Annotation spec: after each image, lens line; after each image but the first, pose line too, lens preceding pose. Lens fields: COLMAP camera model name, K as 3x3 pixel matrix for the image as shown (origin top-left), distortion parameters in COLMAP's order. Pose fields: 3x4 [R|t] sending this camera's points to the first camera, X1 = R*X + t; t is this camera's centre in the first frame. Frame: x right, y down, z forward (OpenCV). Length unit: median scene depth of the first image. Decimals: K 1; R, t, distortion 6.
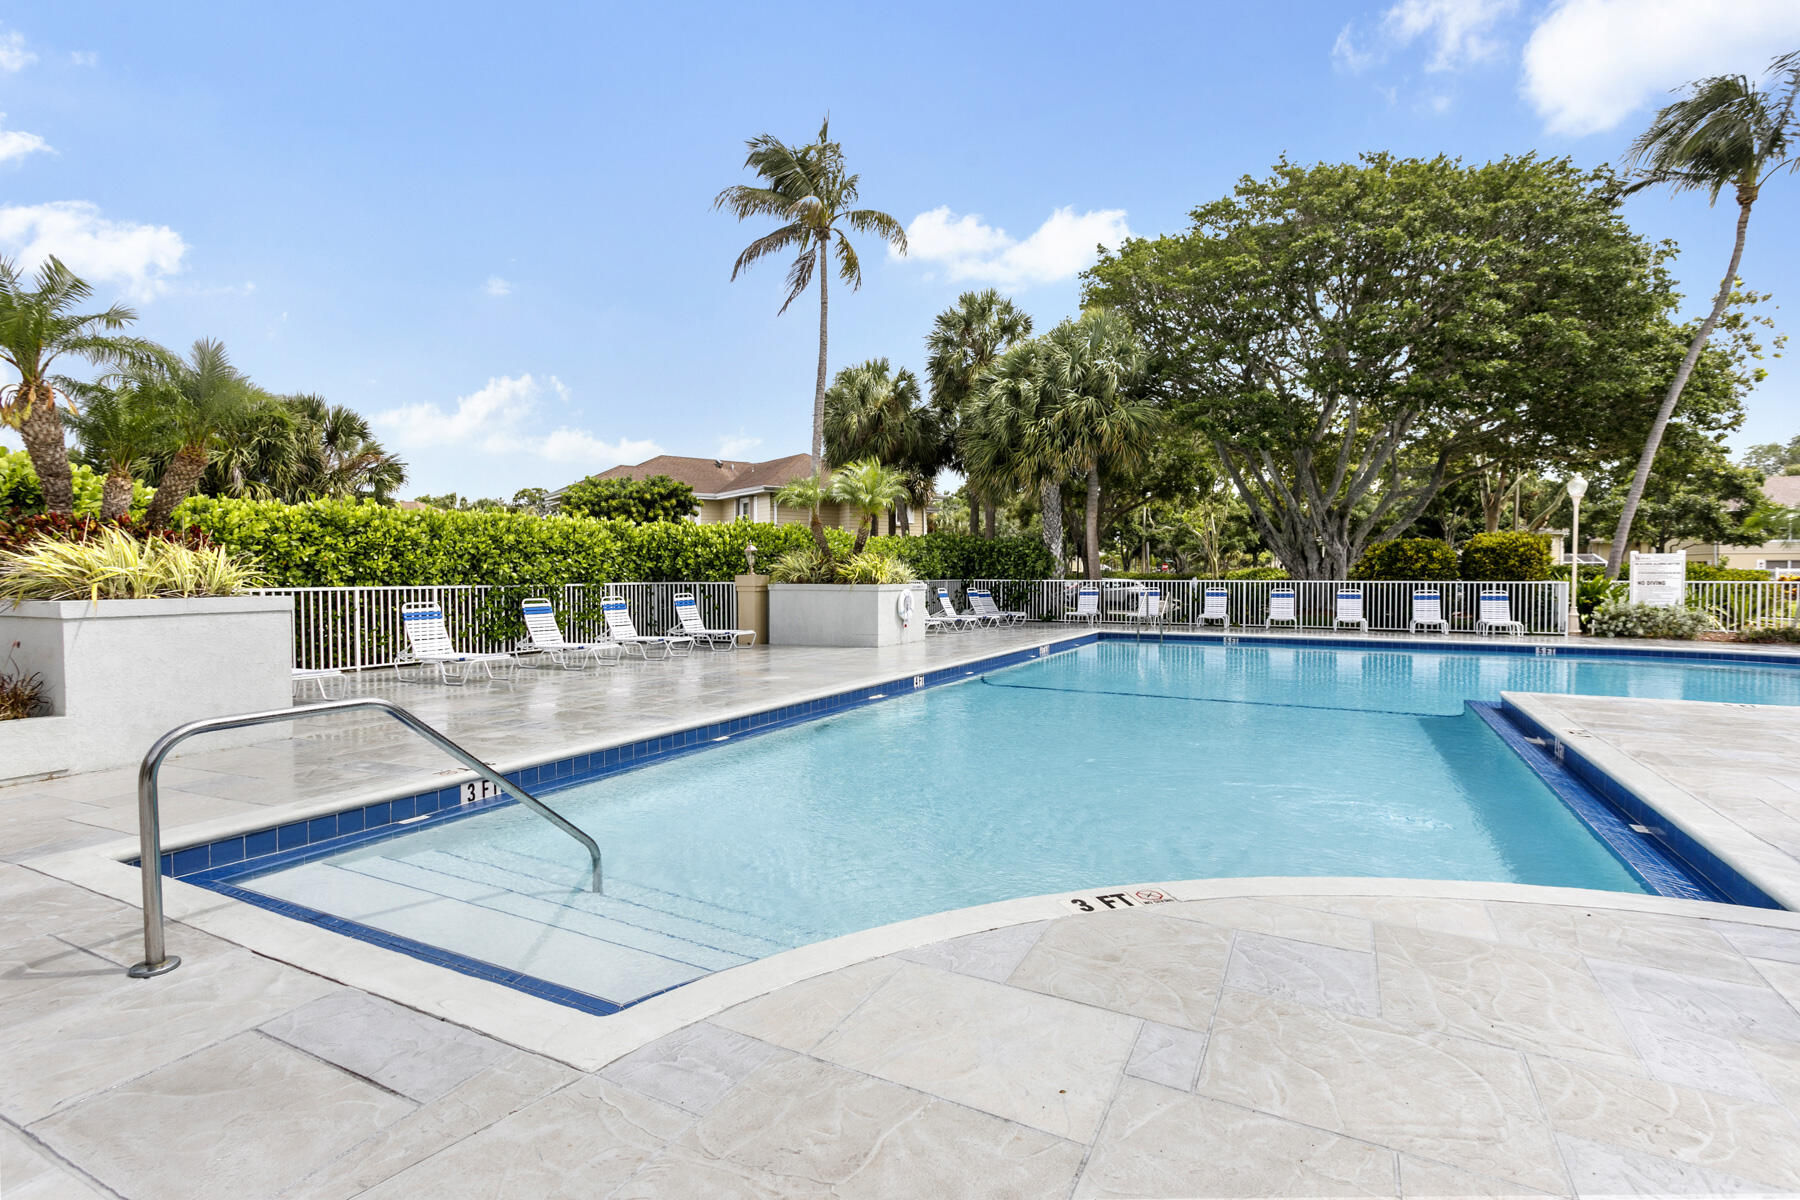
lens RADIAL K [[858.8, 0, 917.0], [0, 858.8, 592.5], [0, 0, 1]] dist [0.000491, 0.001965]
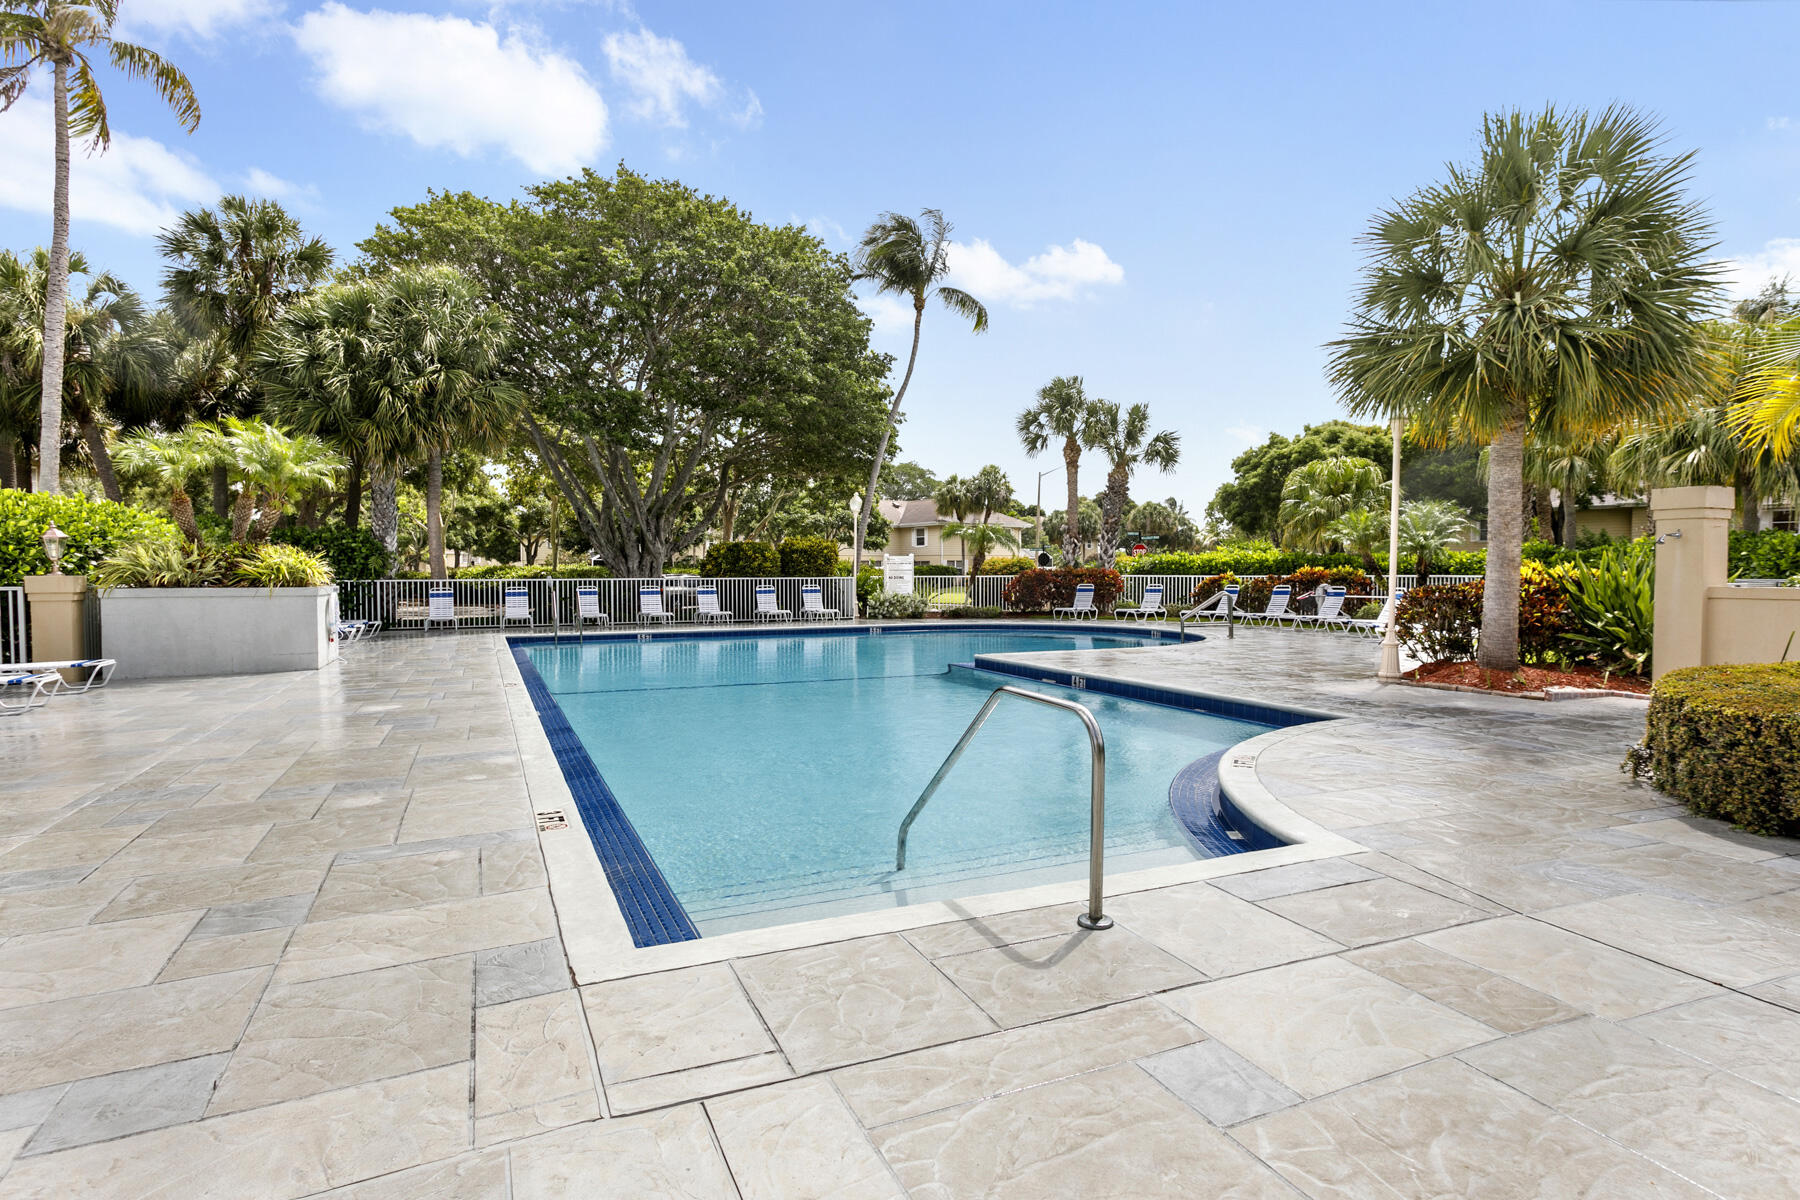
lens RADIAL K [[929.5, 0, 902.8], [0, 929.5, 600.5], [0, 0, 1]] dist [-0.001885, 0.001729]
pose [[0.635156, -0.026713, 0.771921, -0.258322], [0.018623, 0.999641, 0.019270, -0.002770], [-0.772159, 0.002136, 0.635426, 0.053331]]
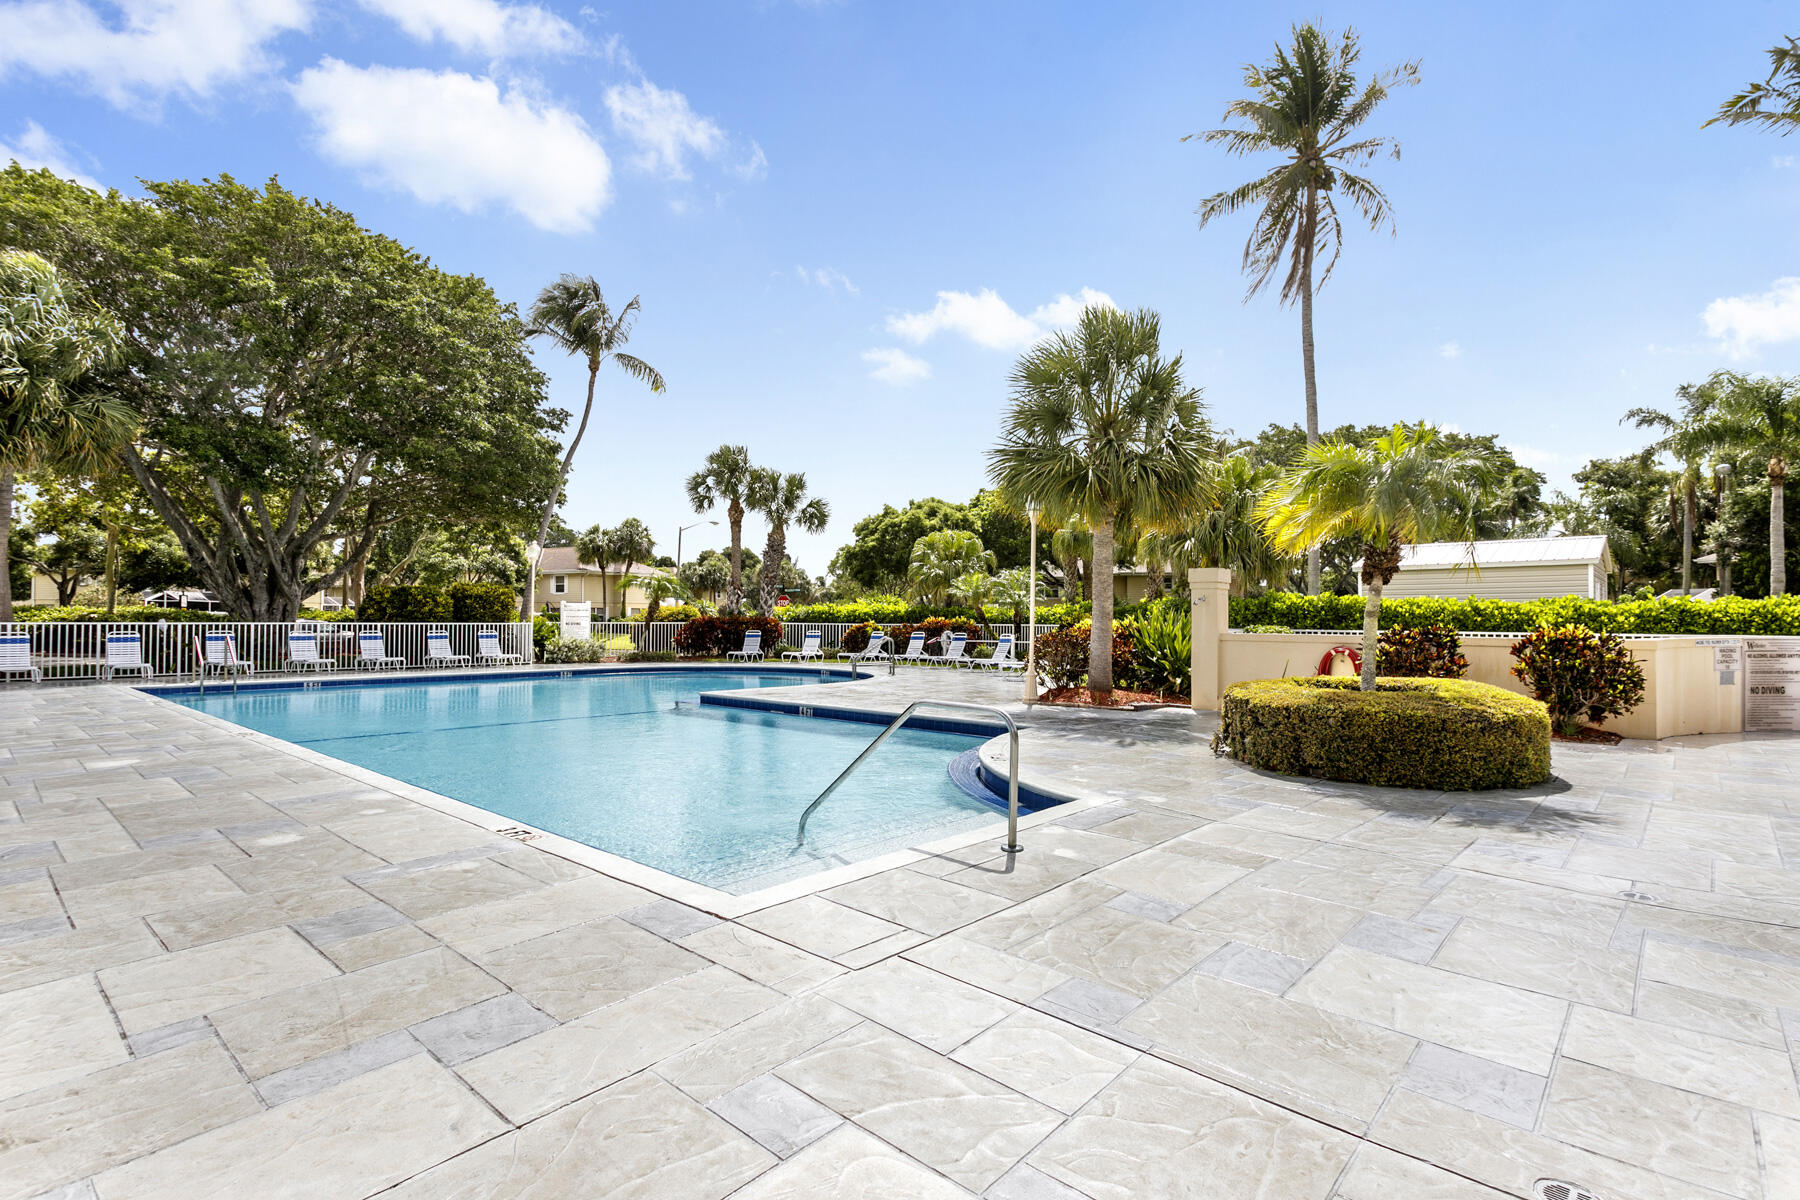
lens RADIAL K [[858.8, 0, 901.2], [0, 858.8, 610.4], [0, 0, 1]] dist [0.000491, 0.001965]
pose [[0.264817, 0.011223, 0.964233, -0.343807], [0.013154, 0.999797, -0.015250, -0.003761], [-0.964209, 0.016722, 0.264616, 0.096801]]
